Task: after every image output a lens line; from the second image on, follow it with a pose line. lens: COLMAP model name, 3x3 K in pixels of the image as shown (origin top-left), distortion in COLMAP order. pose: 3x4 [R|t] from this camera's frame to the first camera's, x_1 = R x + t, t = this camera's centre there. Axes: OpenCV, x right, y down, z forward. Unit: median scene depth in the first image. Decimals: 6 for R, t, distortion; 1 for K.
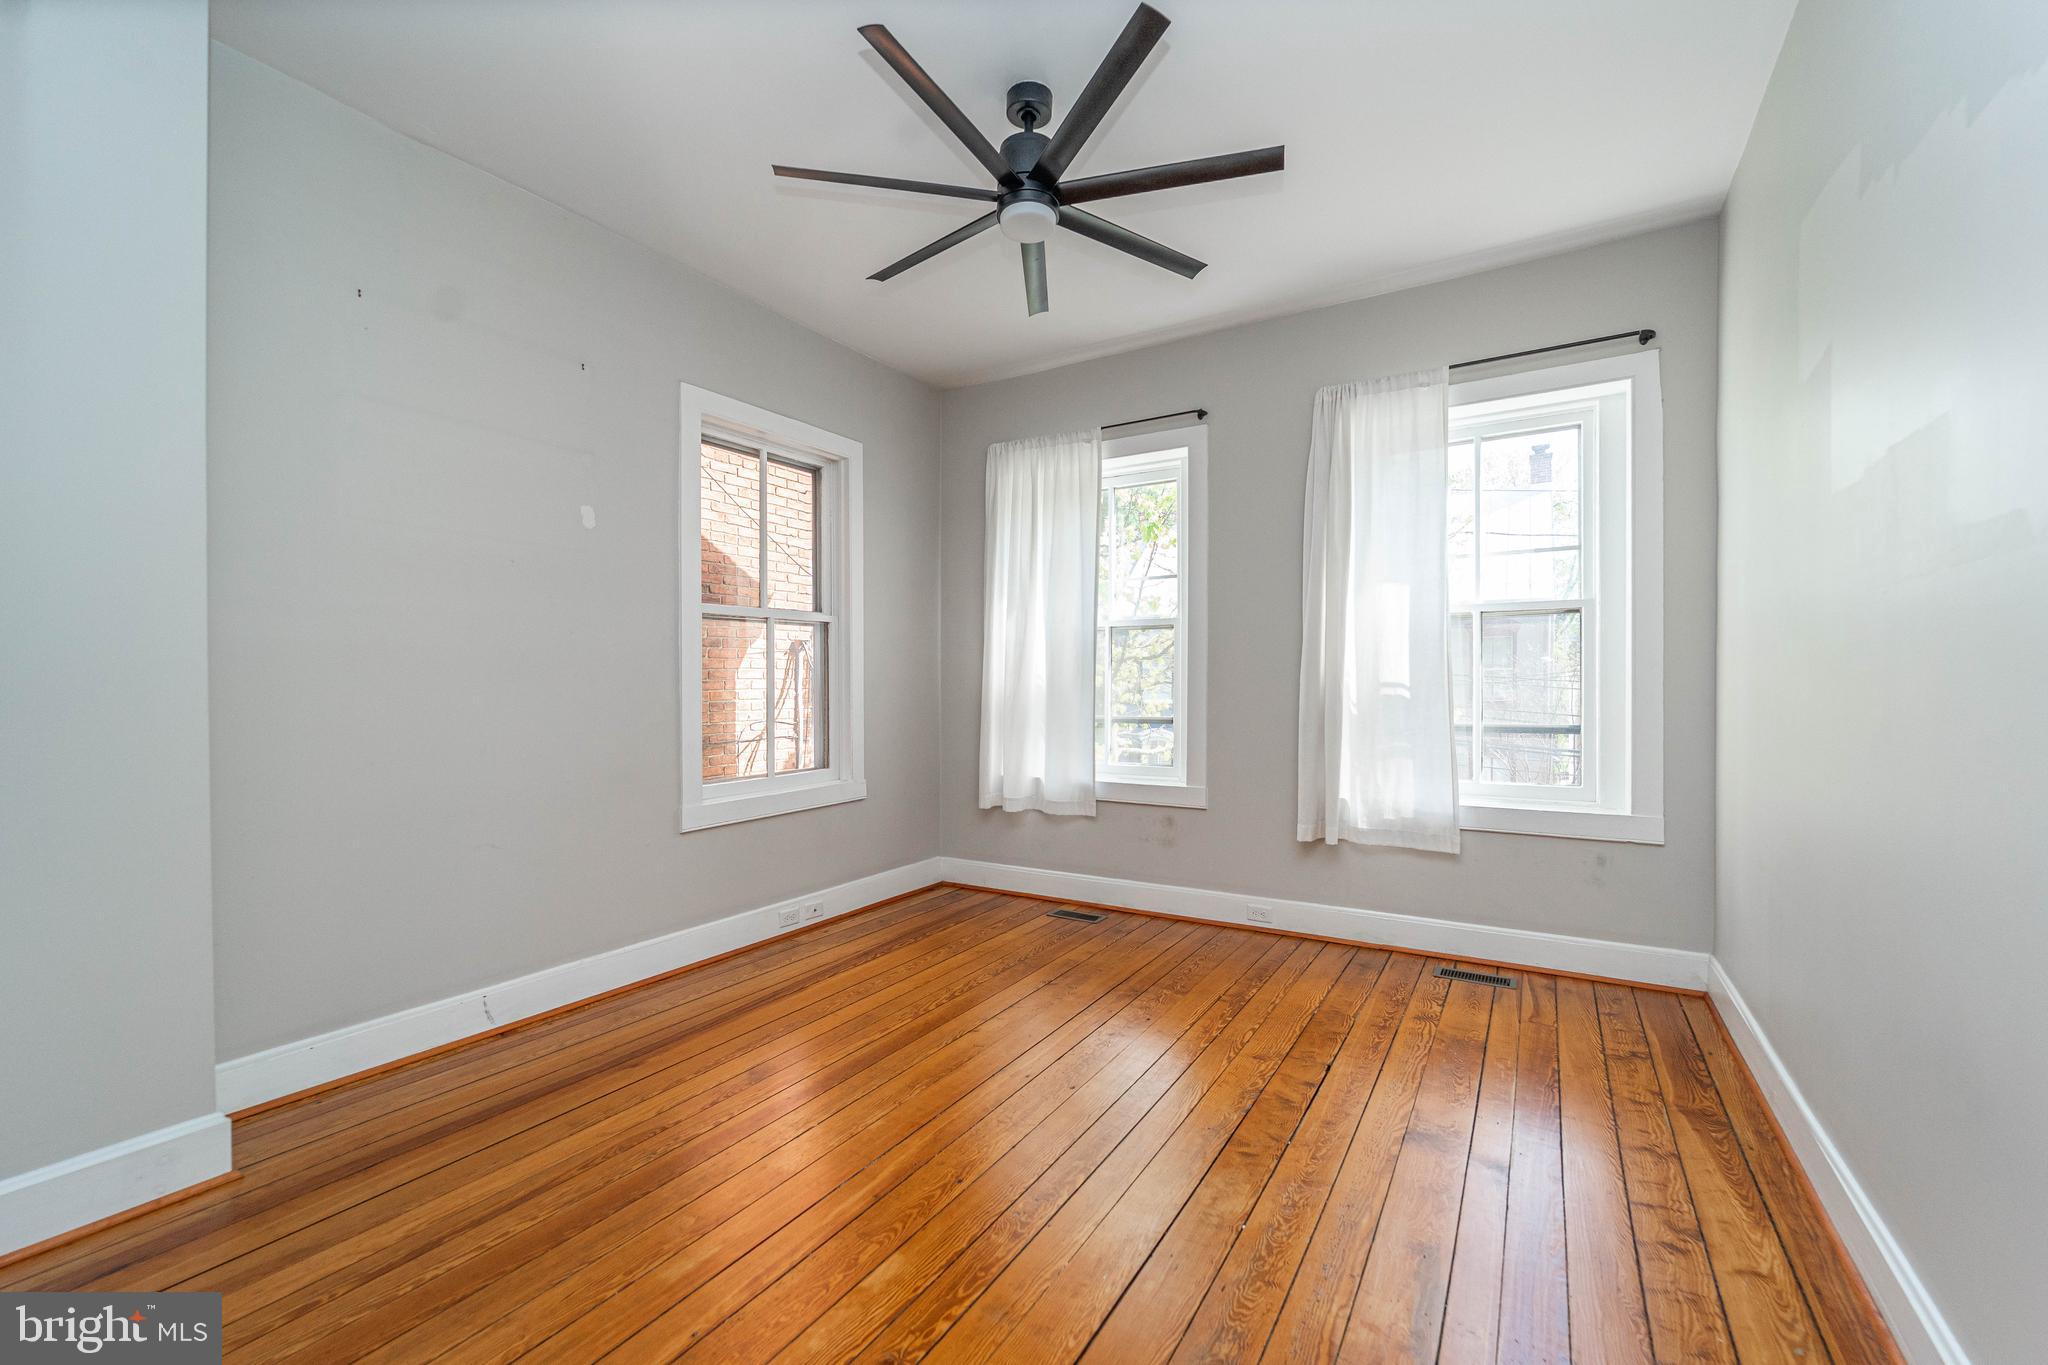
lens RADIAL K [[839.6, 0, 1035.7], [0, 839.6, 685.0], [0, 0, 1]] dist [0.000785, 0.000840]
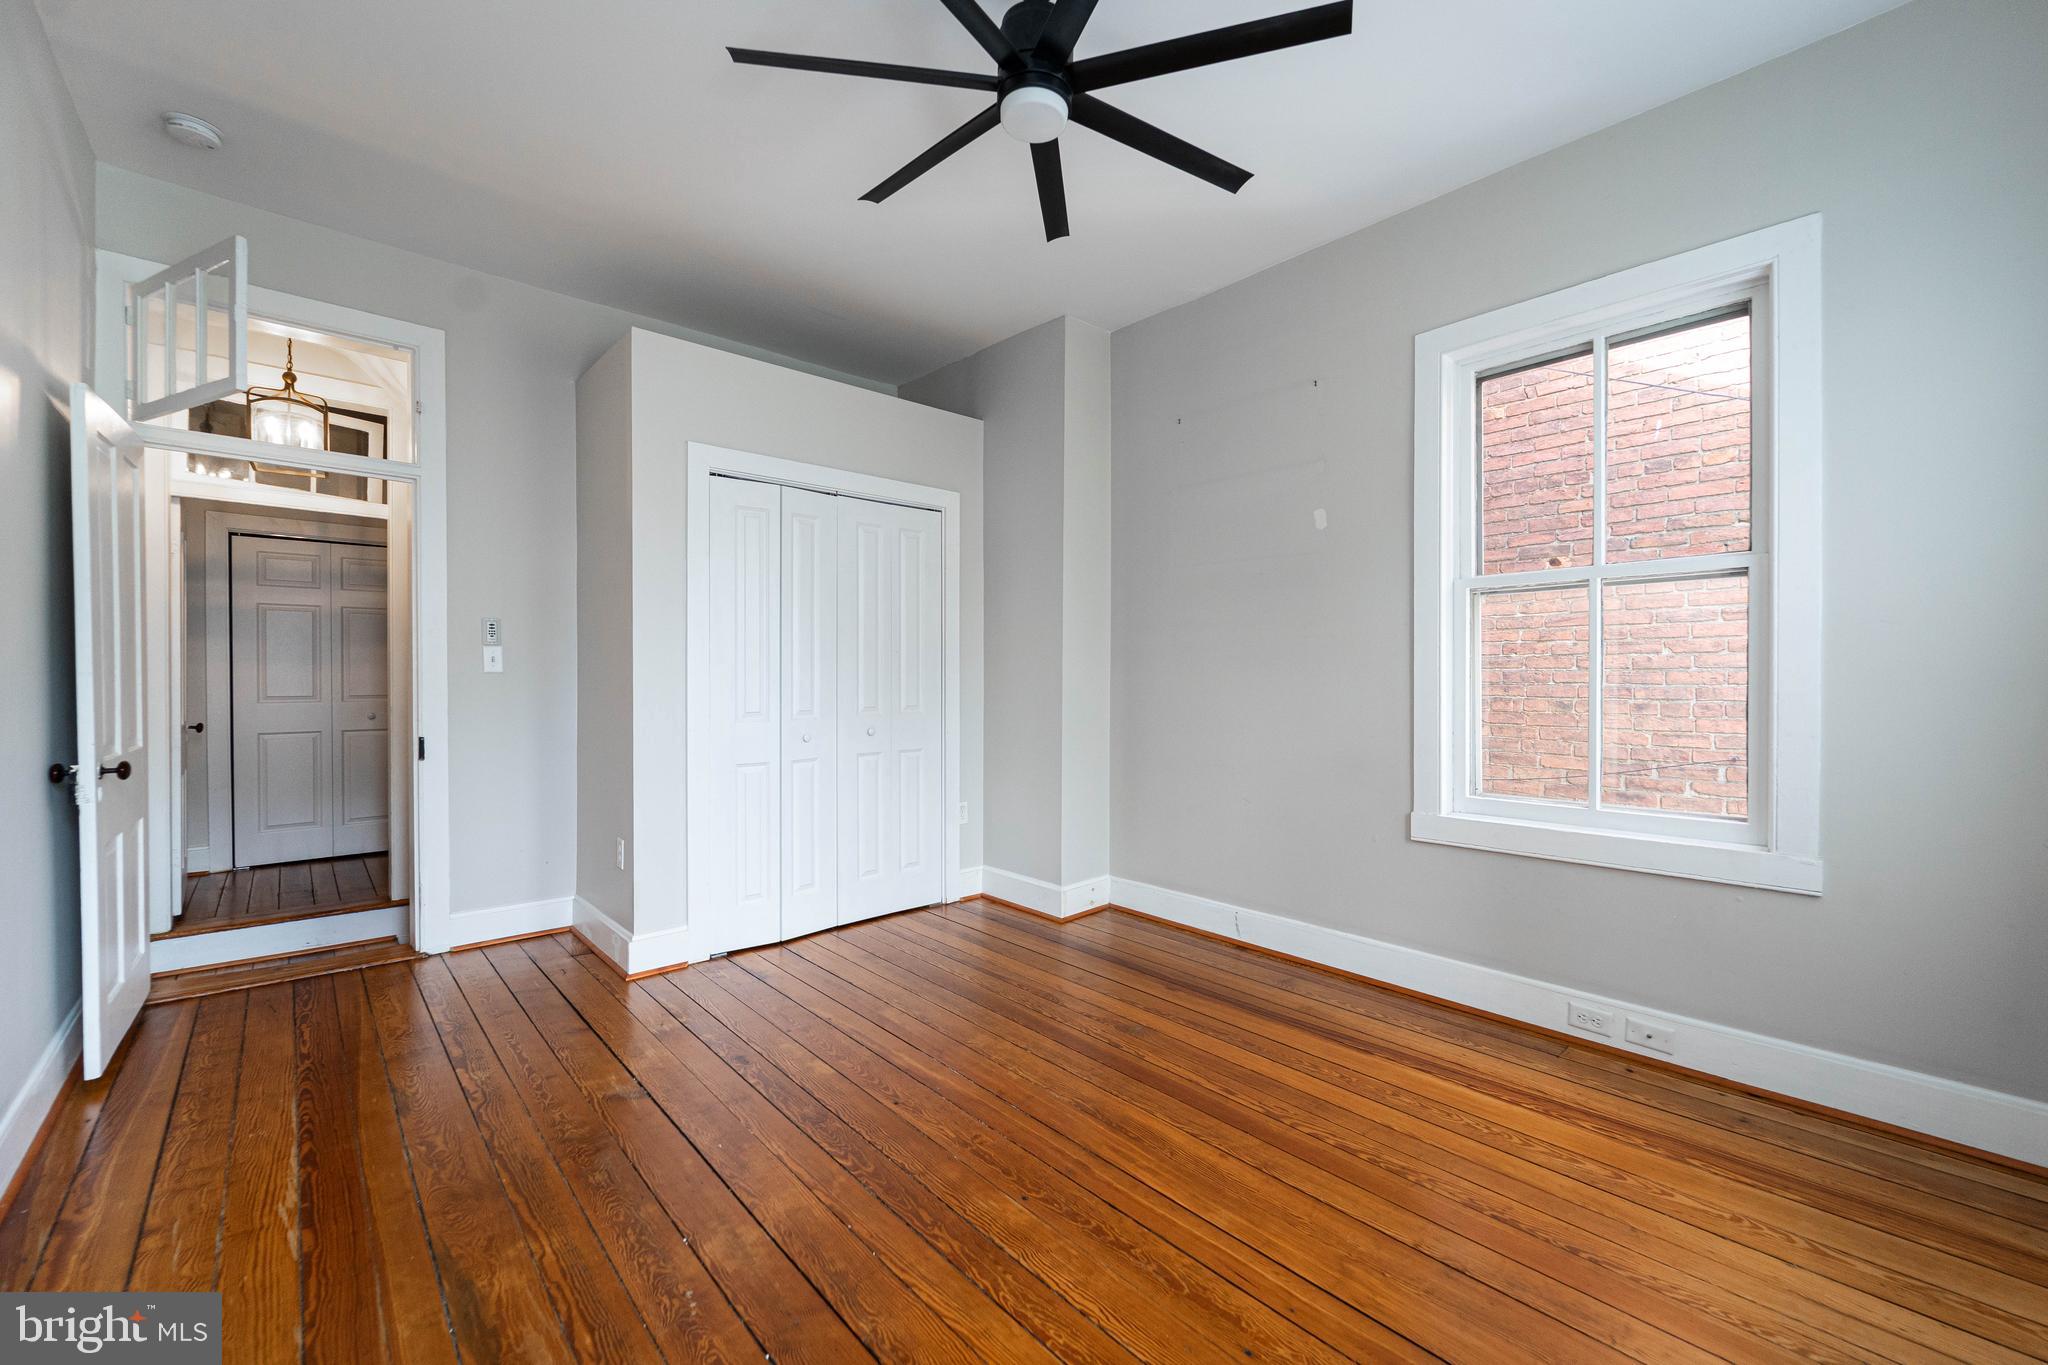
lens RADIAL K [[839.6, 0, 1037.6], [0, 839.6, 676.1], [0, 0, 1]] dist [0.000785, 0.000840]
pose [[-0.291488, 0.007247, -0.956547, 0.598900], [-0.001020, 0.999968, 0.007886, -0.006470], [0.956574, 0.003274, -0.291472, 0.952537]]
